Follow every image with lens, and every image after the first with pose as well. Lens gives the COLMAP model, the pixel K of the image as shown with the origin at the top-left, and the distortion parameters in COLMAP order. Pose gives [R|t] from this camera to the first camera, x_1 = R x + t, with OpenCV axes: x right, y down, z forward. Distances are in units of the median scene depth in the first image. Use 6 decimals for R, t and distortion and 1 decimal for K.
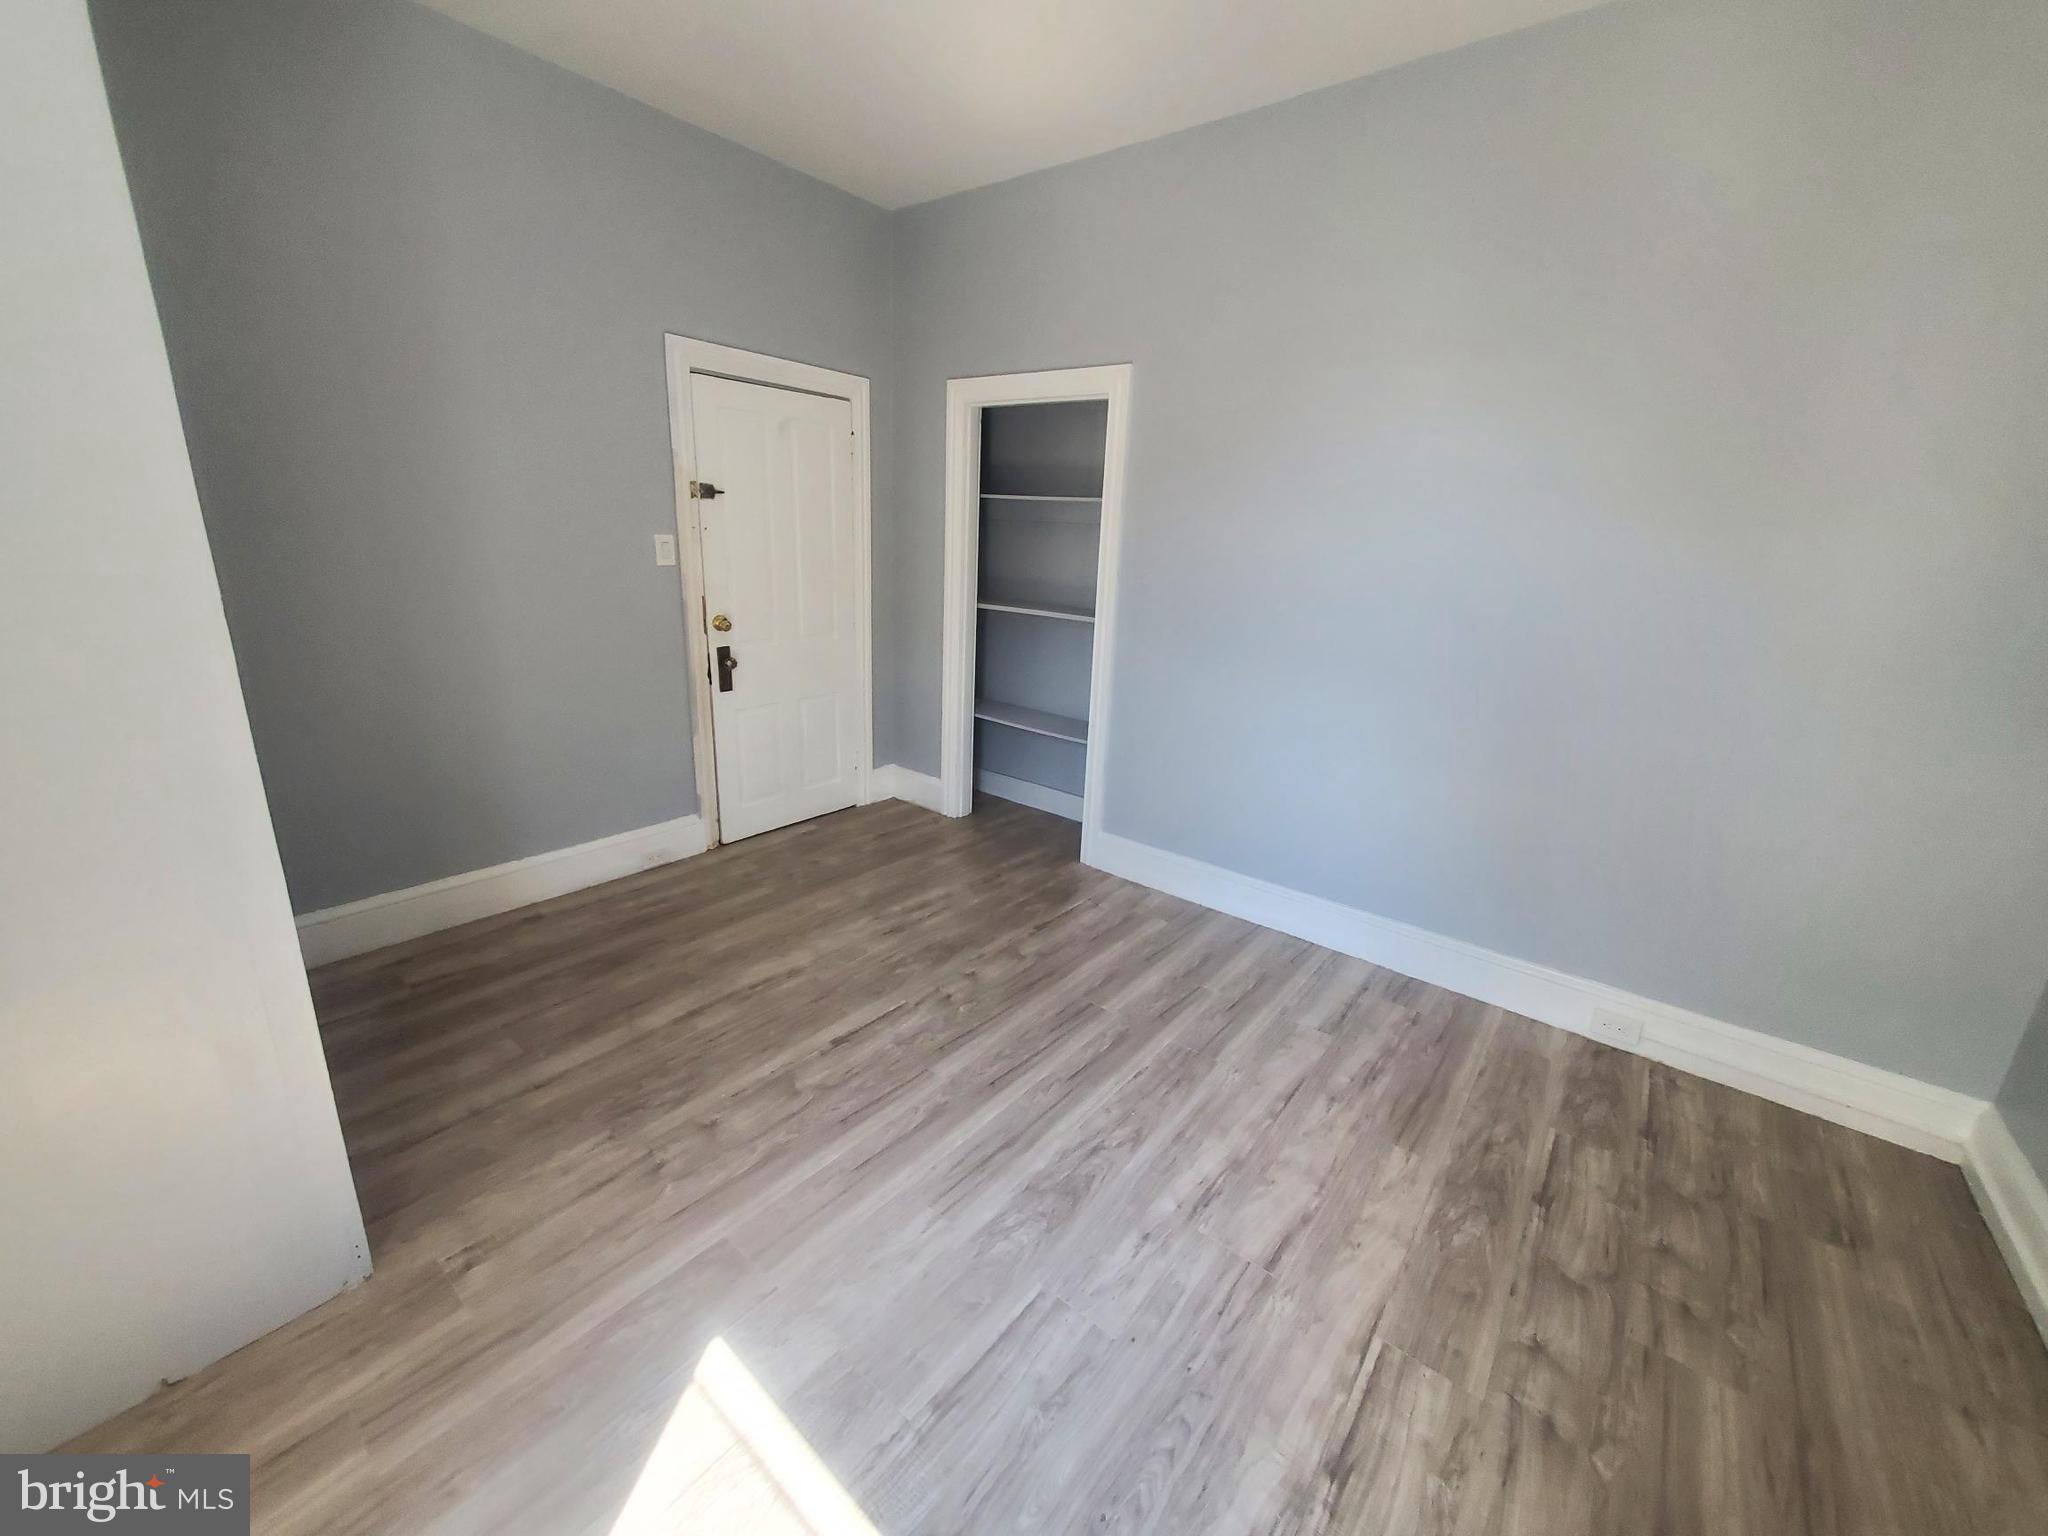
lens RADIAL K [[810.7, 0, 1024.6], [0, 810.7, 763.4], [0, 0, 1]] dist [0.002969, 0.001344]
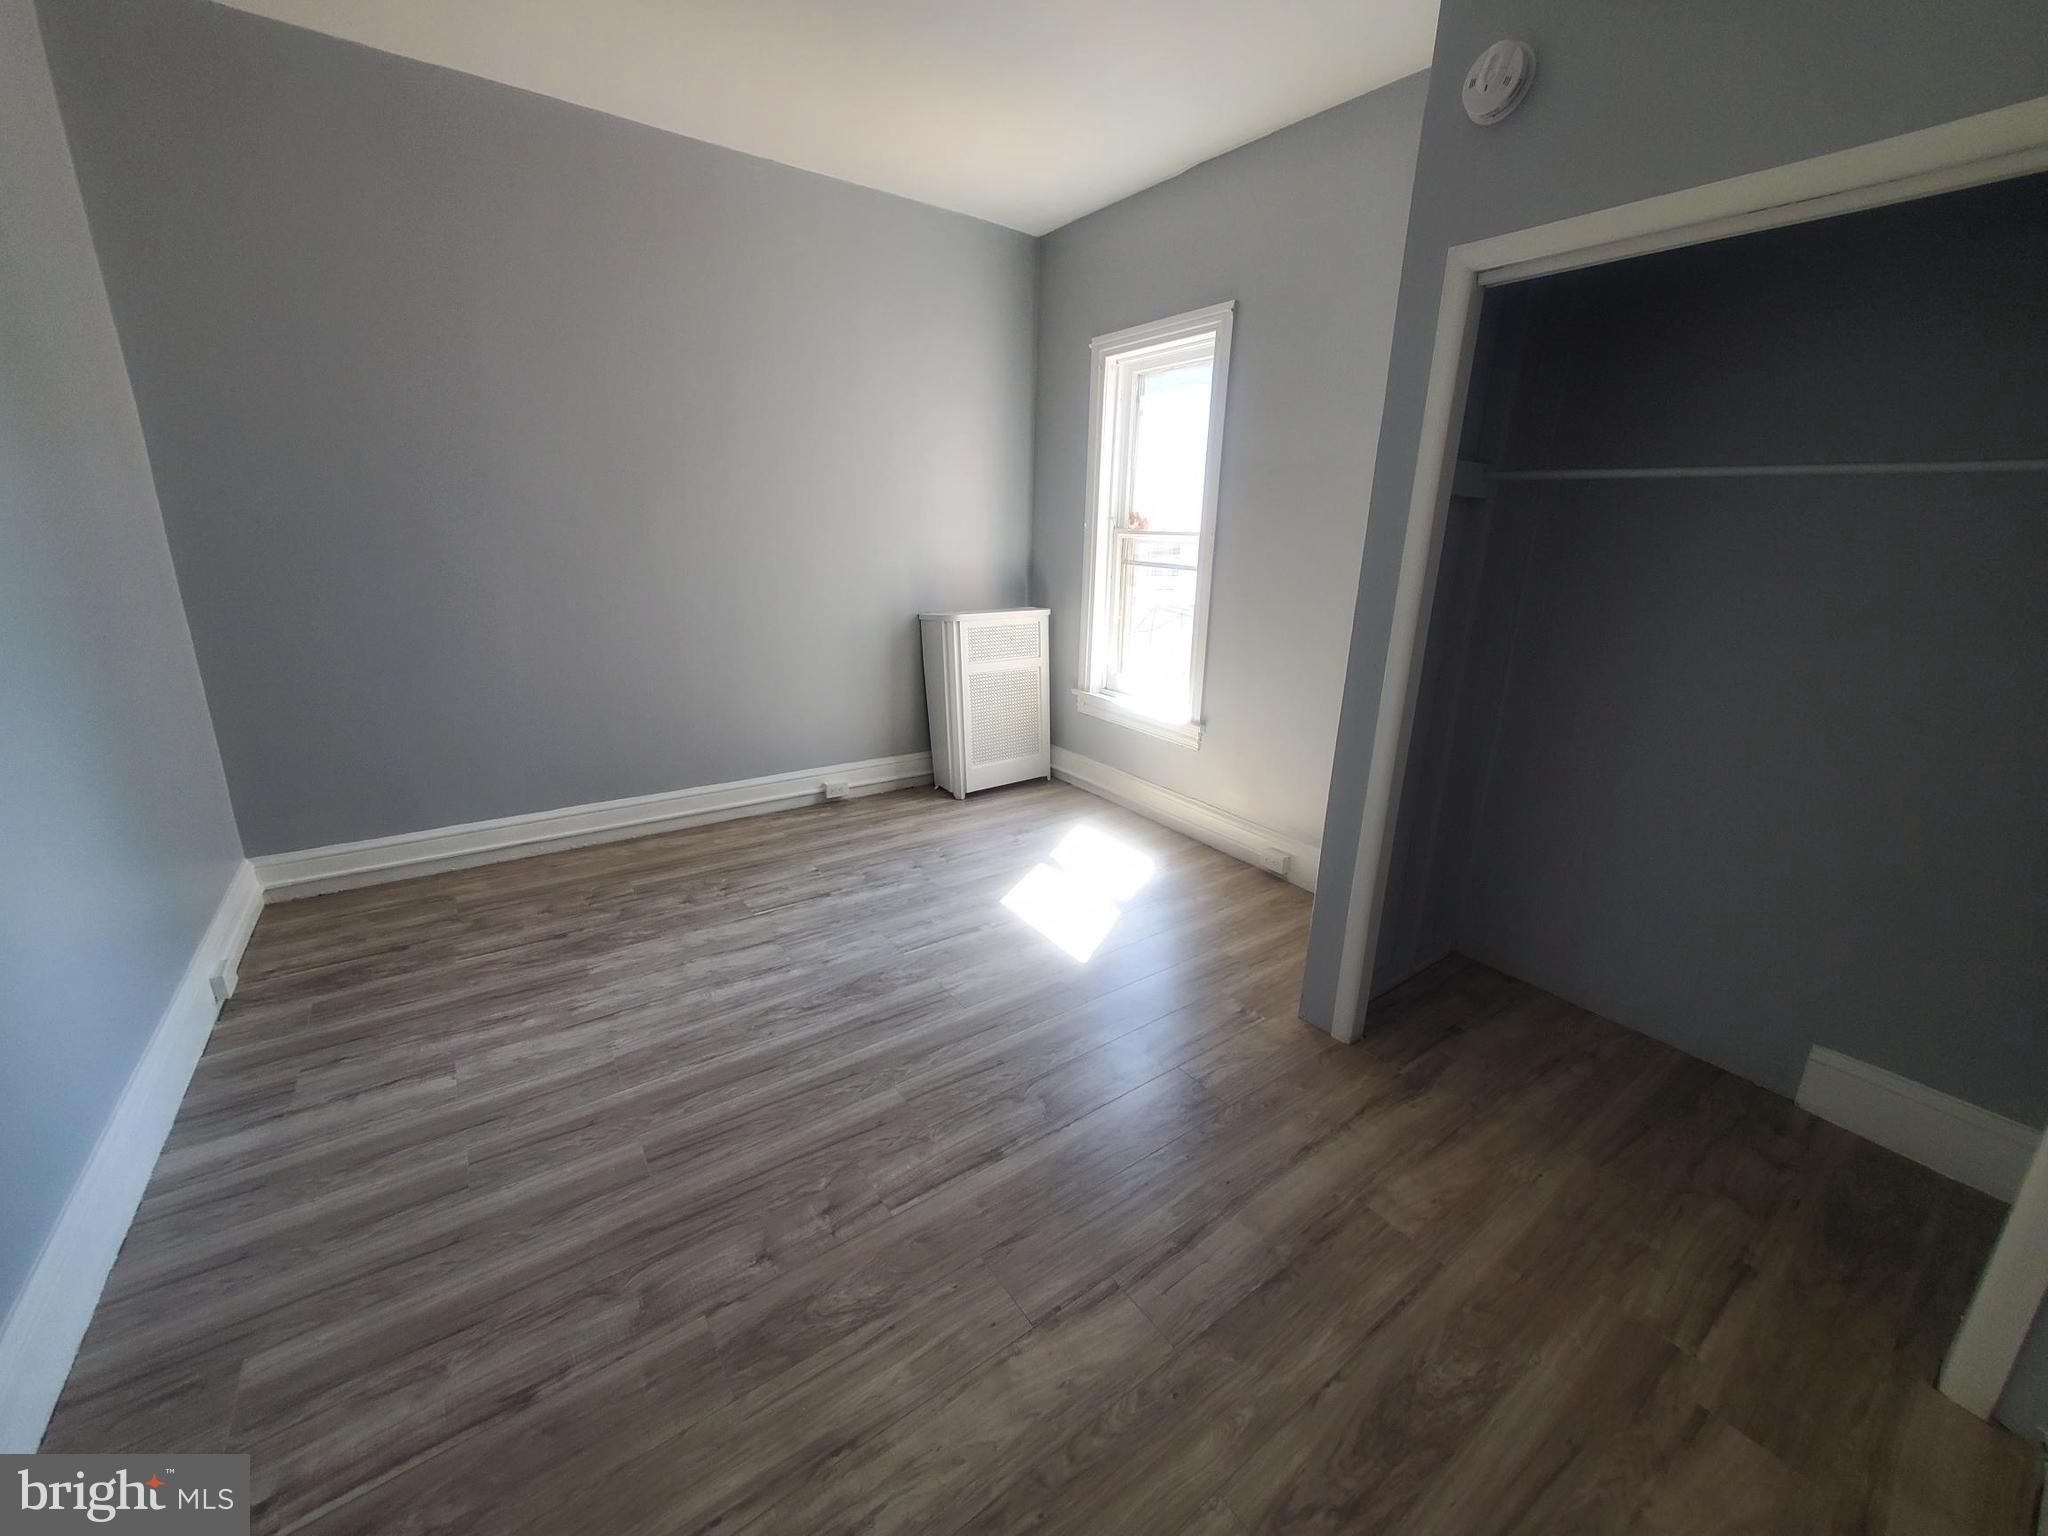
lens RADIAL K [[810.7, 0, 1023.7], [0, 810.7, 758.1], [0, 0, 1]] dist [0.002969, 0.001344]
pose [[-0.958753, -0.150121, 0.241364, -0.429963], [0.005230, 0.839692, 0.543038, -0.476108], [-0.284193, 0.521902, -0.804272, 1.564351]]
